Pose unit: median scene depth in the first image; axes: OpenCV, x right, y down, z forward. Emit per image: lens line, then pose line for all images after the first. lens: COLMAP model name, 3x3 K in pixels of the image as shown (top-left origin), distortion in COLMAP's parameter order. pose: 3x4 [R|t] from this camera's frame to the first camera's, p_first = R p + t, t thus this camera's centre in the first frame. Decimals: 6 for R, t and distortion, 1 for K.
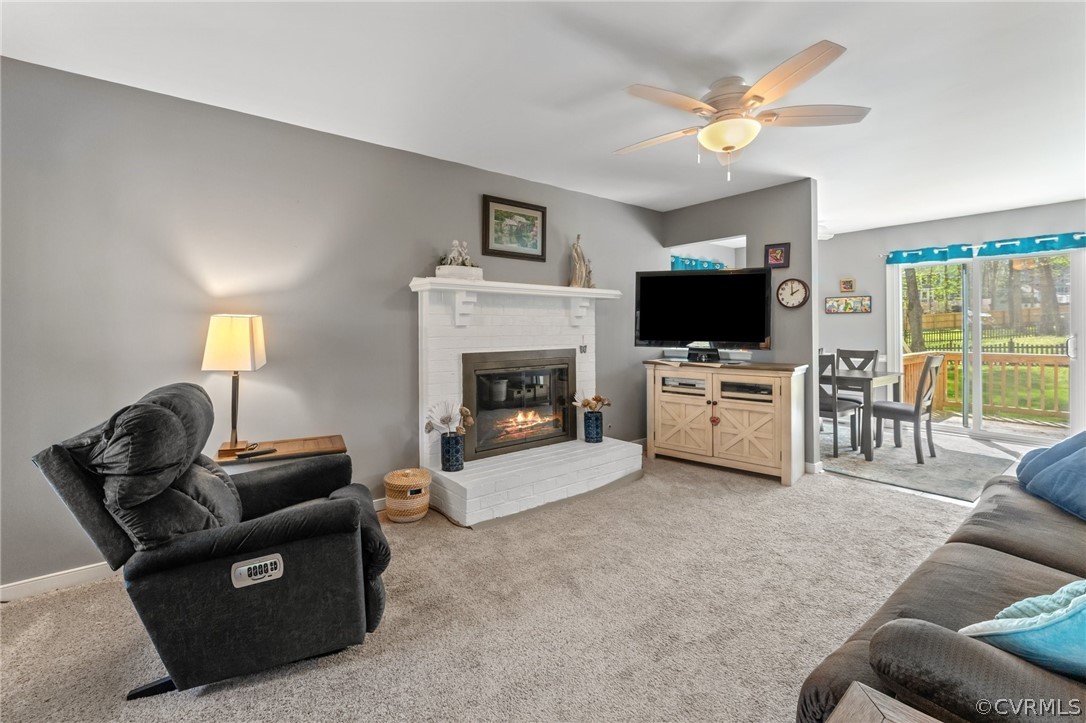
lens RADIAL K [[472.0, 0, 536.3], [0, 472.0, 315.7], [0, 0, 1]] dist [-0.002507, 0.000597]
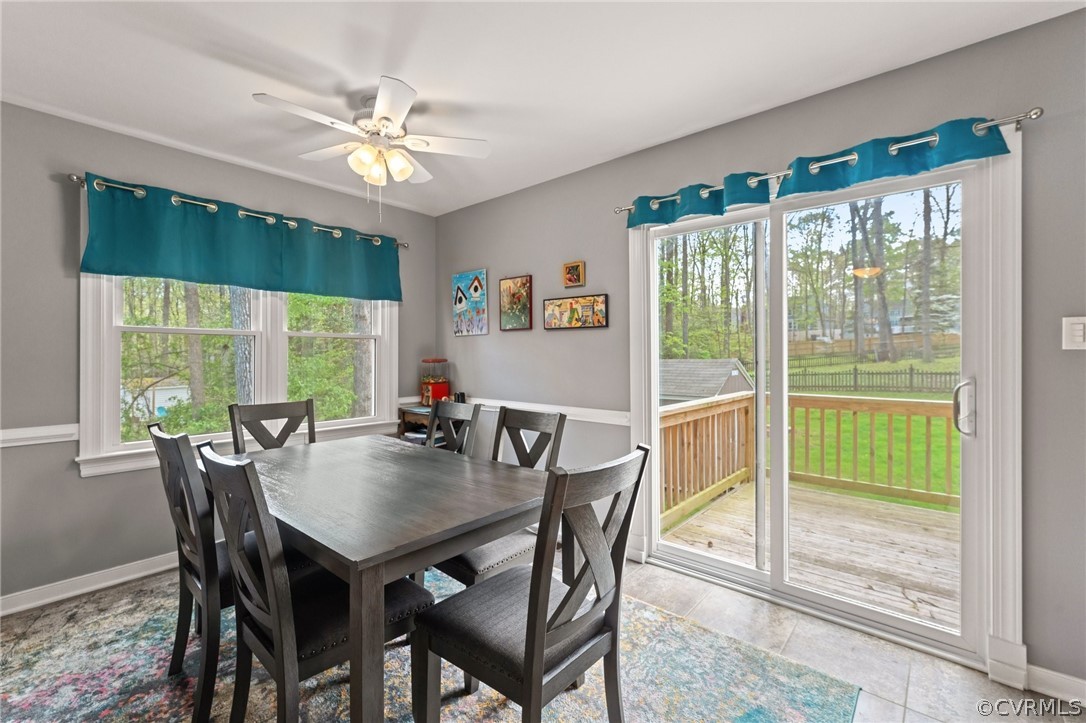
lens RADIAL K [[472.0, 0, 535.6], [0, 472.0, 347.1], [0, 0, 1]] dist [-0.002507, 0.000597]
pose [[0.981673, 0.004334, 0.190522, 0.526842], [-0.006341, 0.999931, 0.009927, 0.010099], [-0.190466, -0.010953, 0.981633, 0.507073]]
